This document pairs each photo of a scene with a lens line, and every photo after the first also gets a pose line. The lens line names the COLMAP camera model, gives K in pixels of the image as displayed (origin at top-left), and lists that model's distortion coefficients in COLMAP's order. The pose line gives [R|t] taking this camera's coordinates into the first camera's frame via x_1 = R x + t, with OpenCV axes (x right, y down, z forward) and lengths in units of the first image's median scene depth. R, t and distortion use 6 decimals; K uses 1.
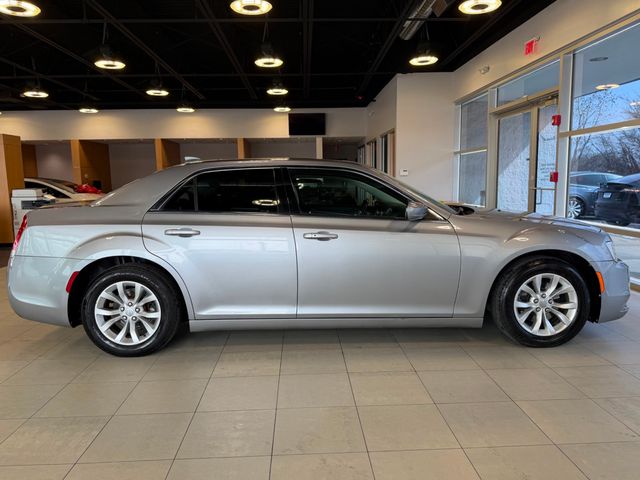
lens RADIAL K [[474.9, 0, 320.0], [0, 474.9, 240.0], [0, 0, 1]] dist [0.085191, -0.115753]
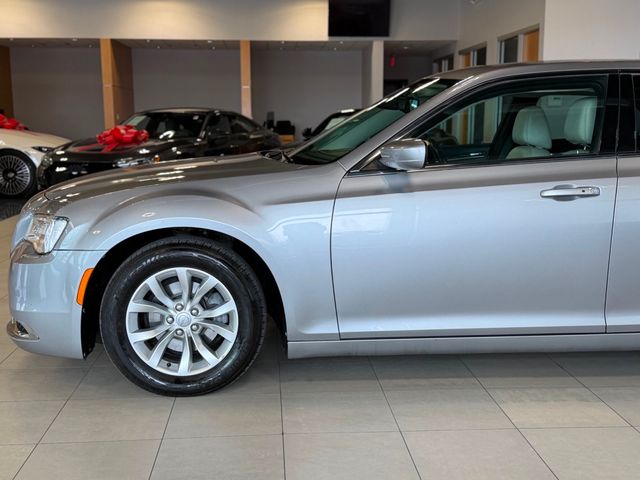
lens RADIAL K [[792.2, 0, 320.0], [0, 792.2, 240.0], [0, 0, 1]] dist [0.109176, -0.039535]
pose [[0.999662, 0.011603, 0.023270, -0.225662], [-0.012213, 0.999581, 0.026255, 0.015144], [-0.022956, -0.026530, 0.999384, 0.012188]]
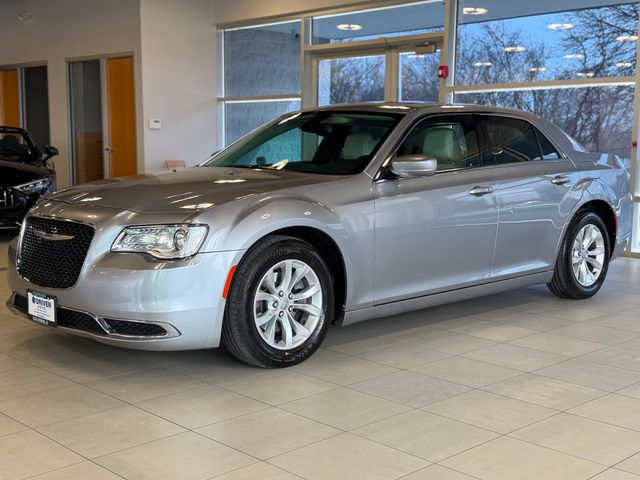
lens RADIAL K [[839.3, 0, 320.0], [0, 839.3, 240.0], [0, 0, 1]] dist [0.109062, -0.061330]
pose [[0.745179, -0.051253, 0.664892, -0.698715], [0.059320, 0.998184, 0.010461, 0.025916], [-0.664220, 0.031646, 0.746867, 0.013884]]
